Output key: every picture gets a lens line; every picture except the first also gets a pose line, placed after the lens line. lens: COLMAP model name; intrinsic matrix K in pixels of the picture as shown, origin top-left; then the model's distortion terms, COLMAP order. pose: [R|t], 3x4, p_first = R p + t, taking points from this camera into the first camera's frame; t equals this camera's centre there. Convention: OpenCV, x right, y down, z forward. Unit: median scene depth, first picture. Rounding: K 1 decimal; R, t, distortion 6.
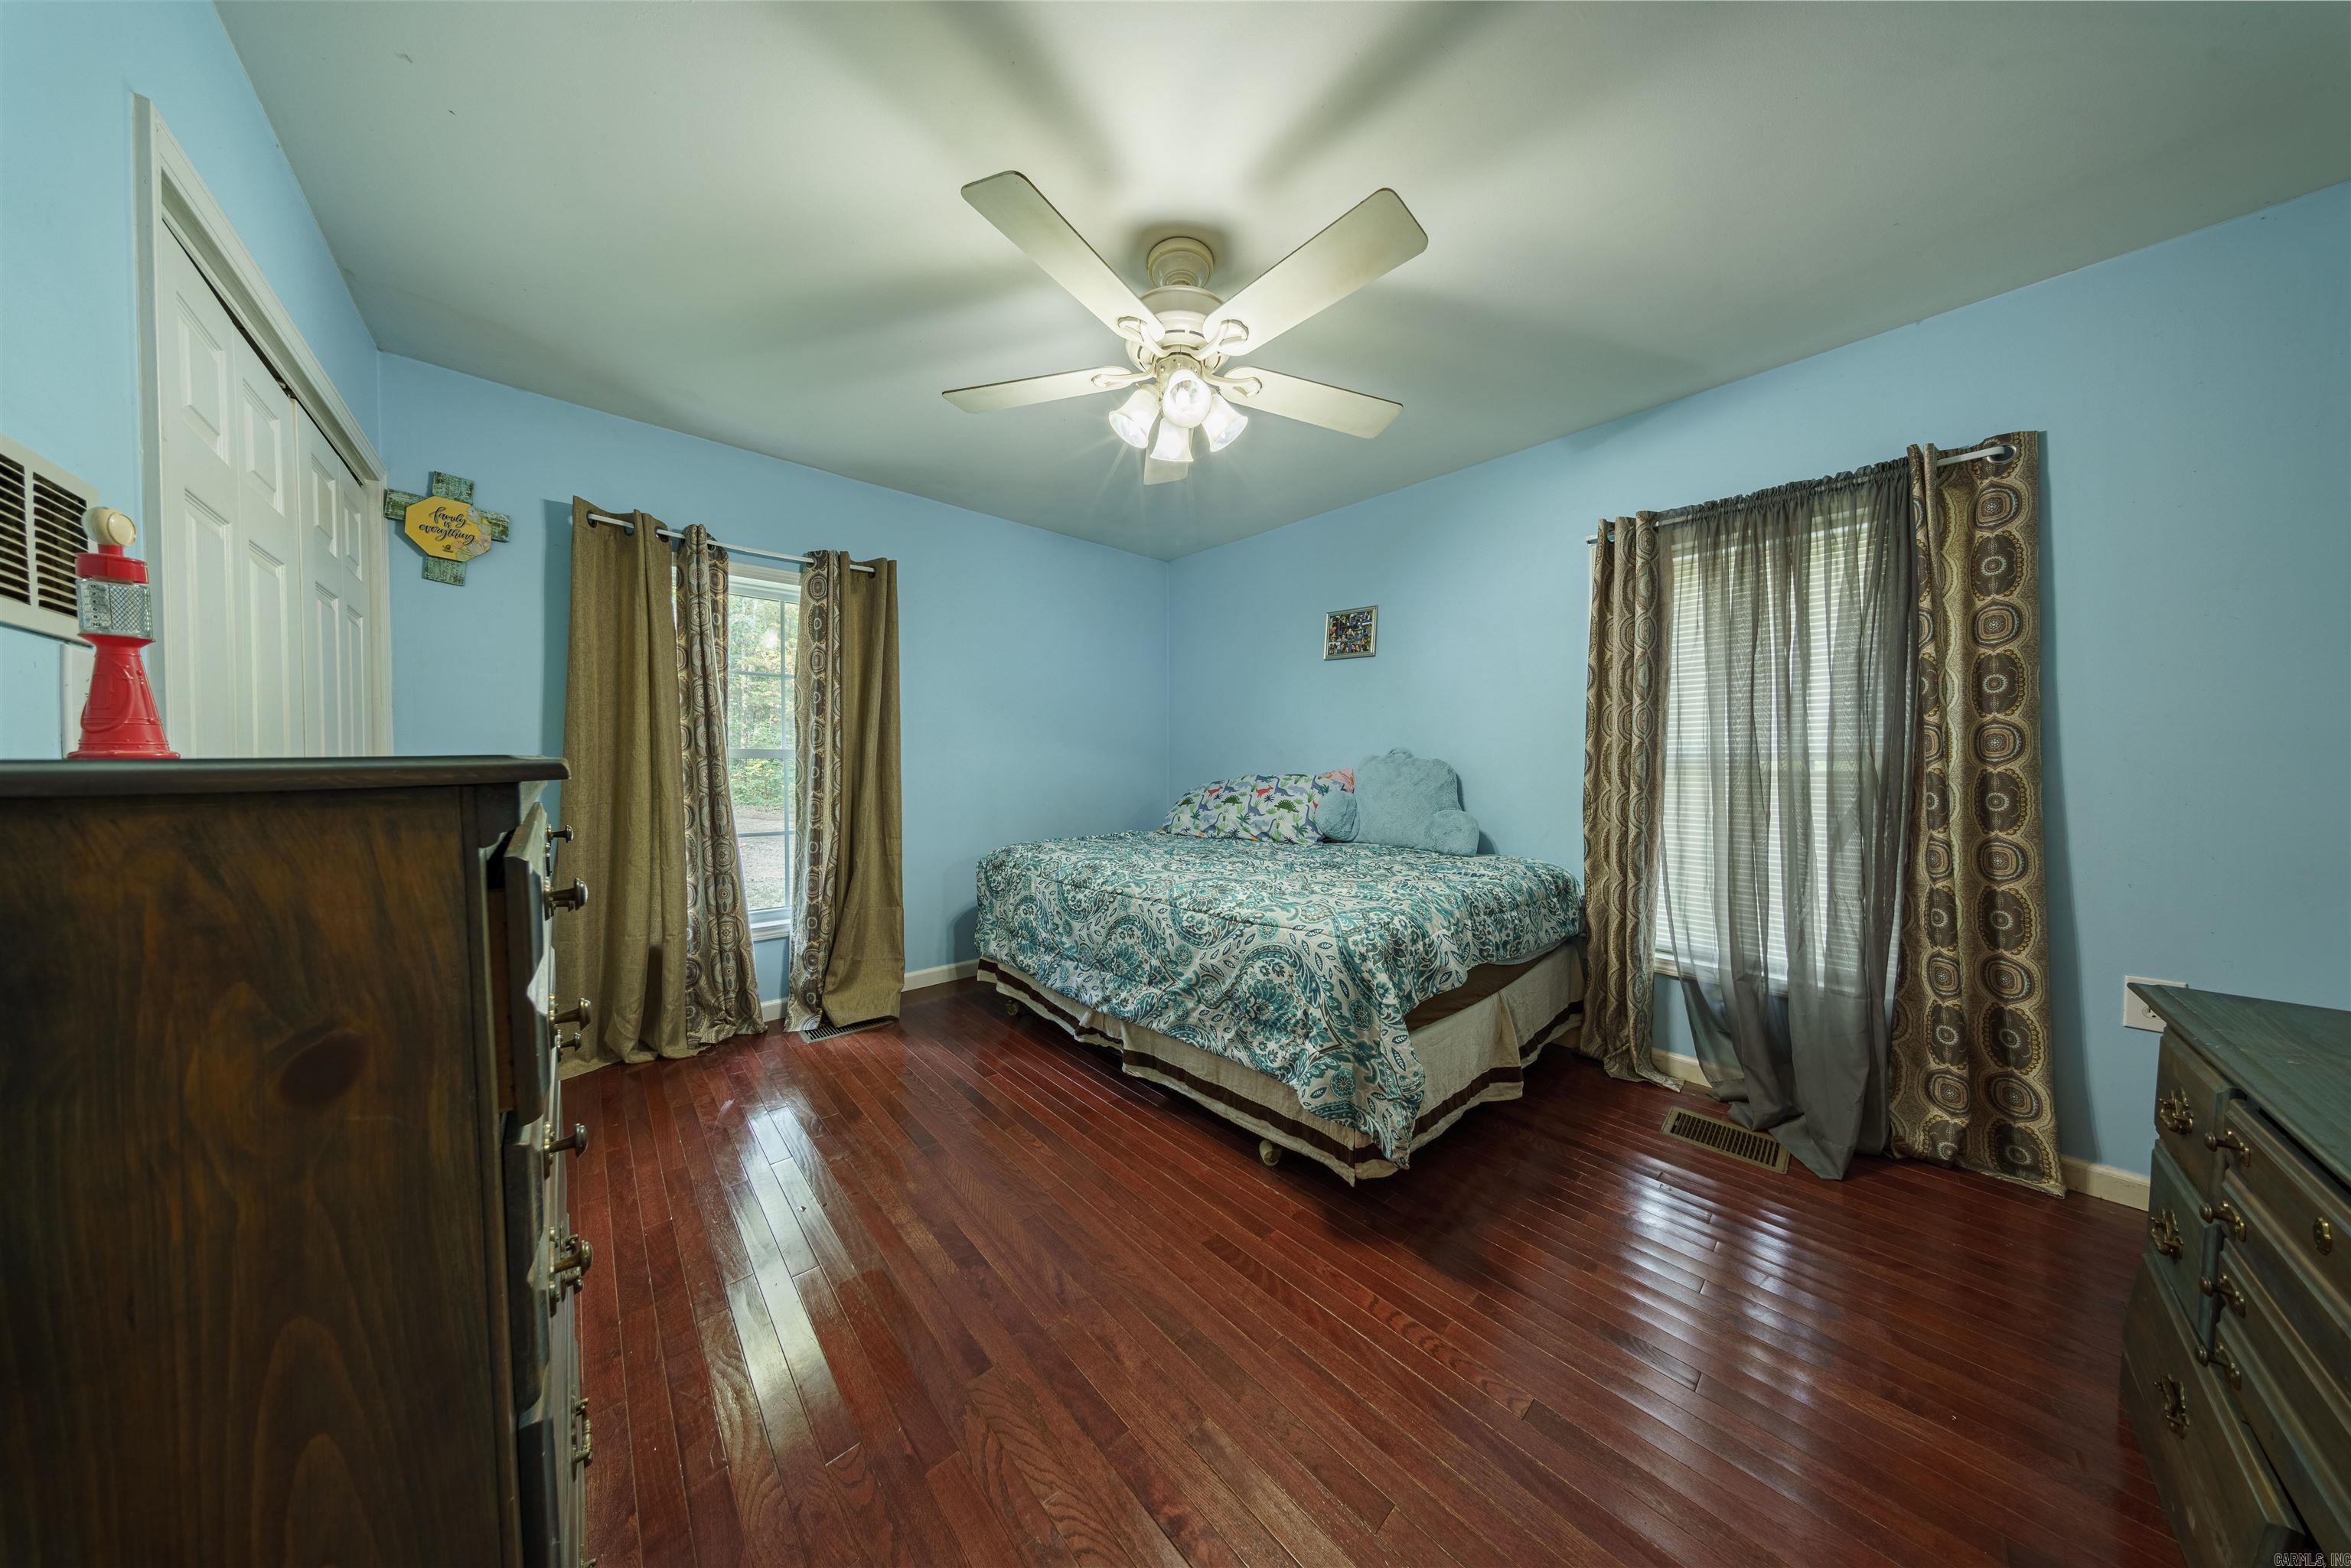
lens RADIAL K [[676.9, 0, 1172.8], [0, 676.9, 783.8], [0, 0, 1]] dist [-0.000278, 0.000073]
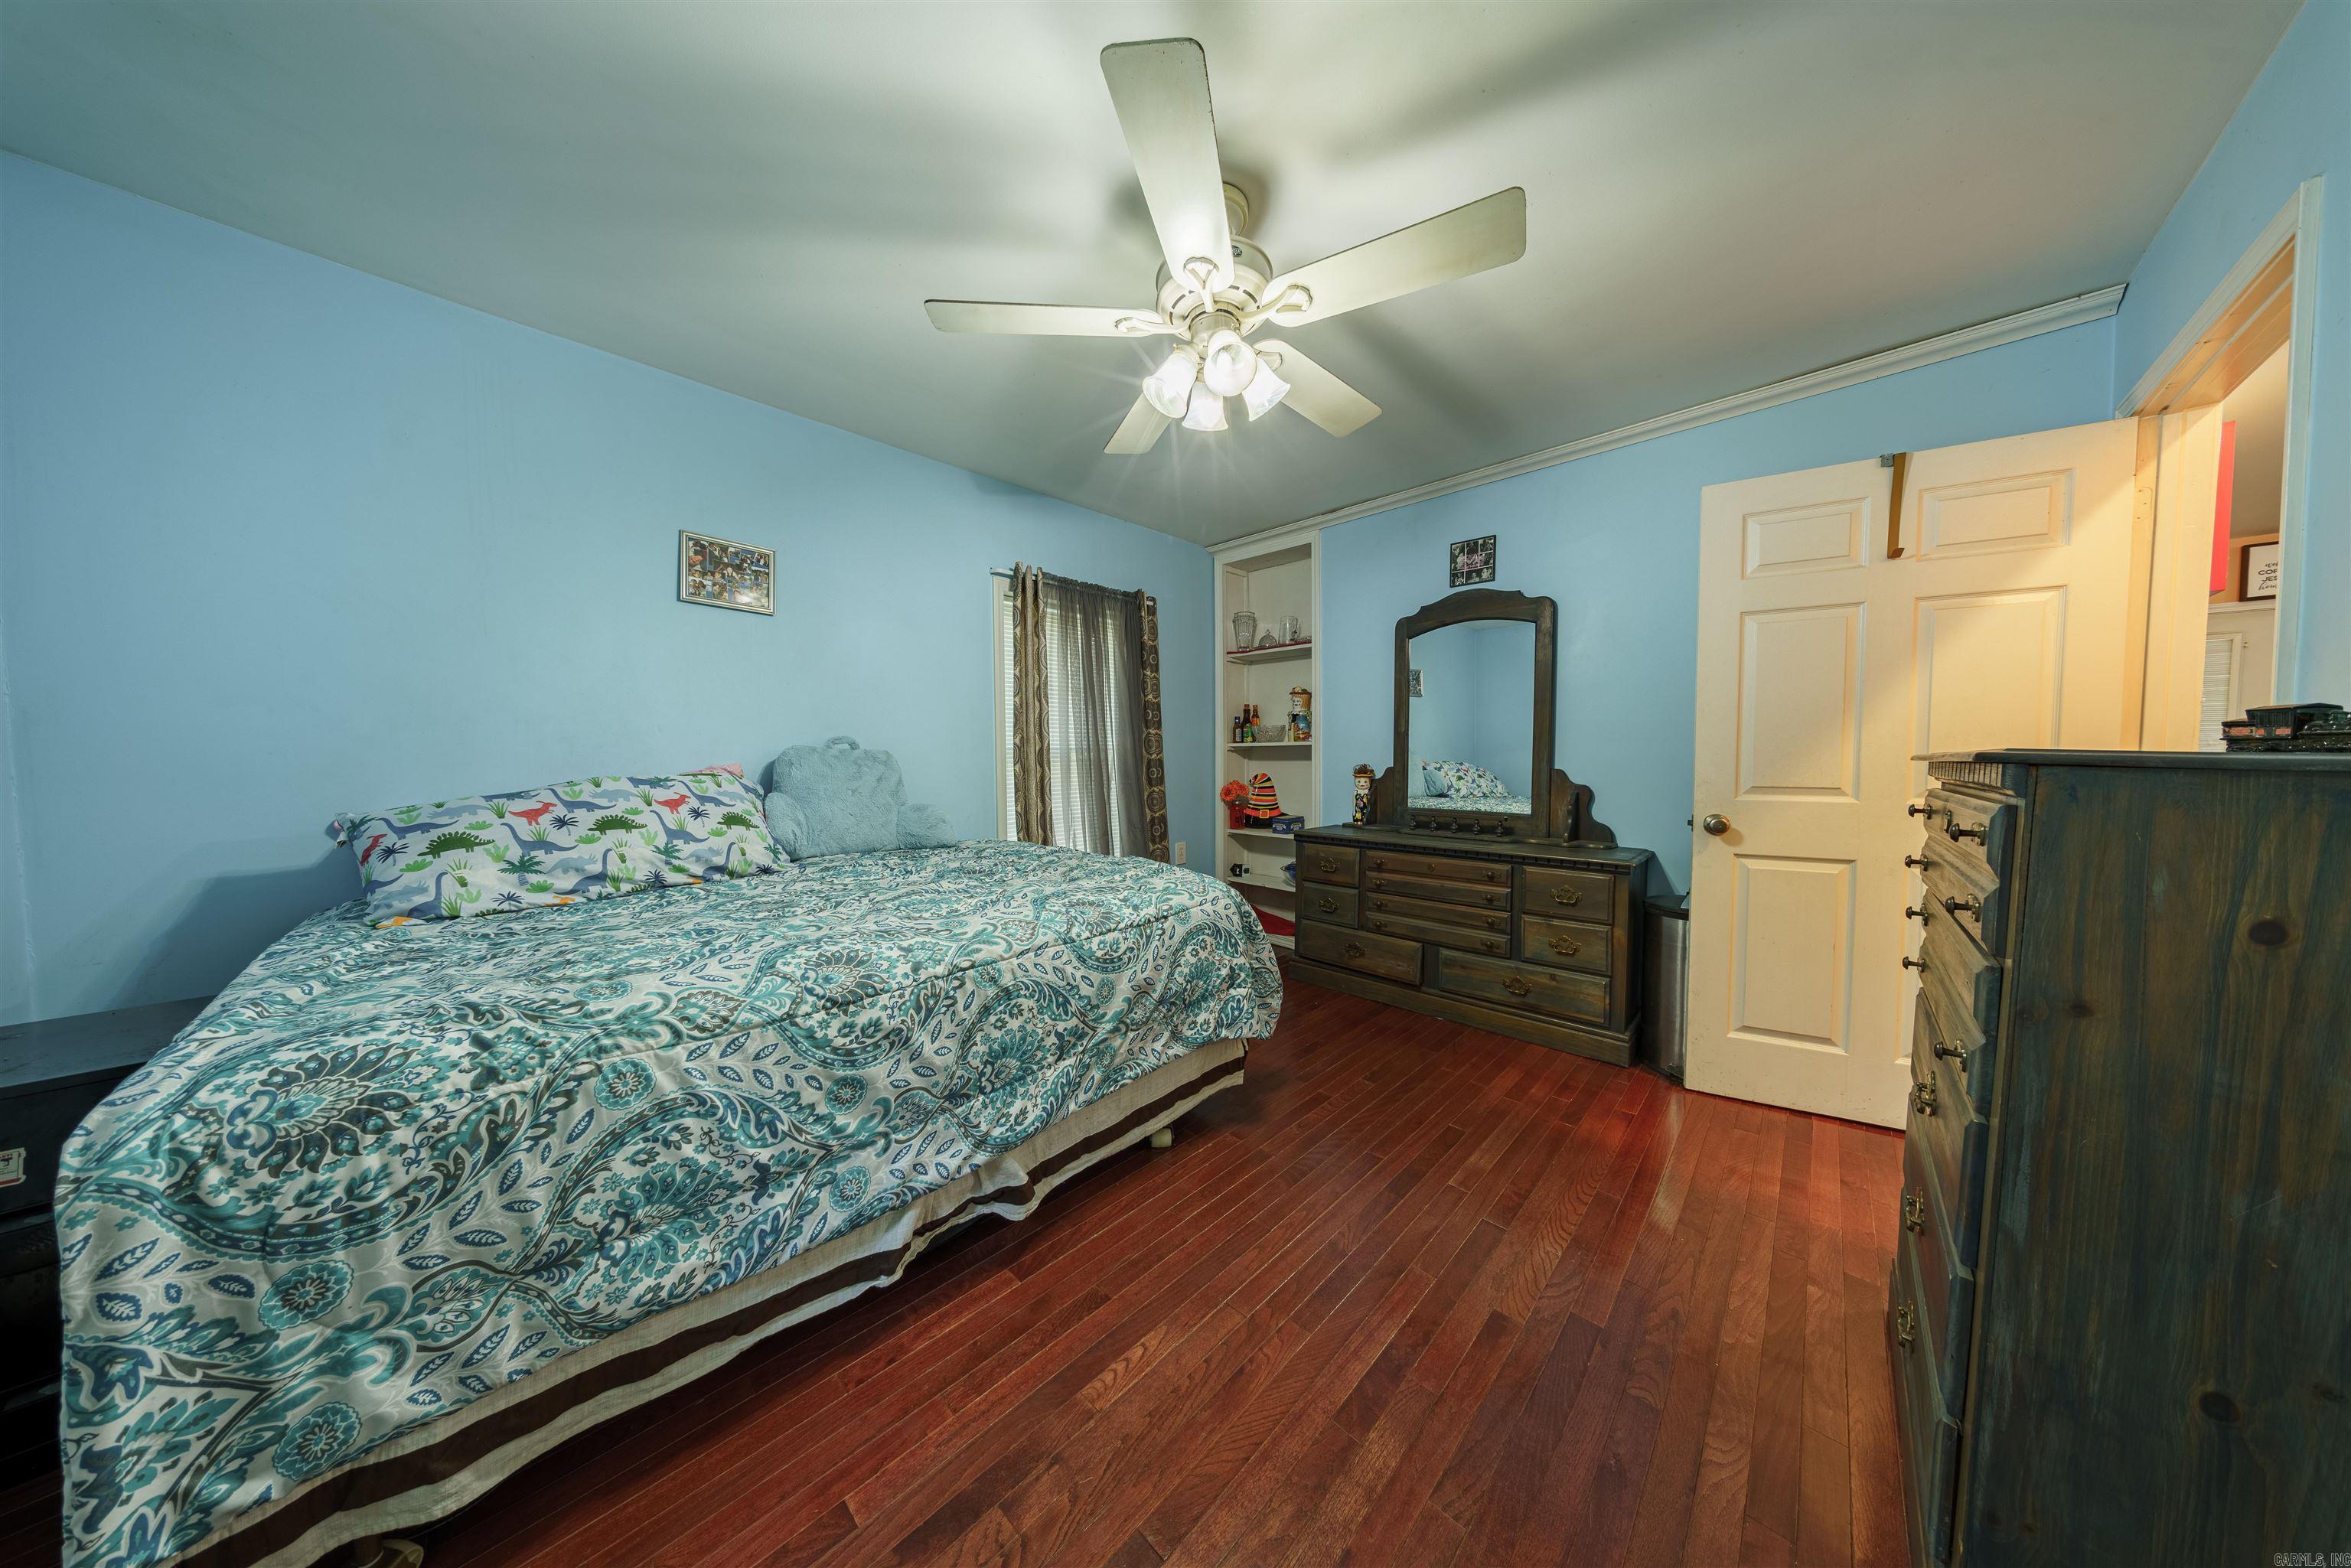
lens RADIAL K [[676.9, 0, 1172.8], [0, 676.9, 783.8], [0, 0, 1]] dist [-0.000278, 0.000073]
pose [[-0.056405, -0.046838, 0.997309, -0.711105], [0.032004, 0.998301, 0.048695, -0.029855], [-0.997895, 0.034665, -0.054810, 0.857239]]
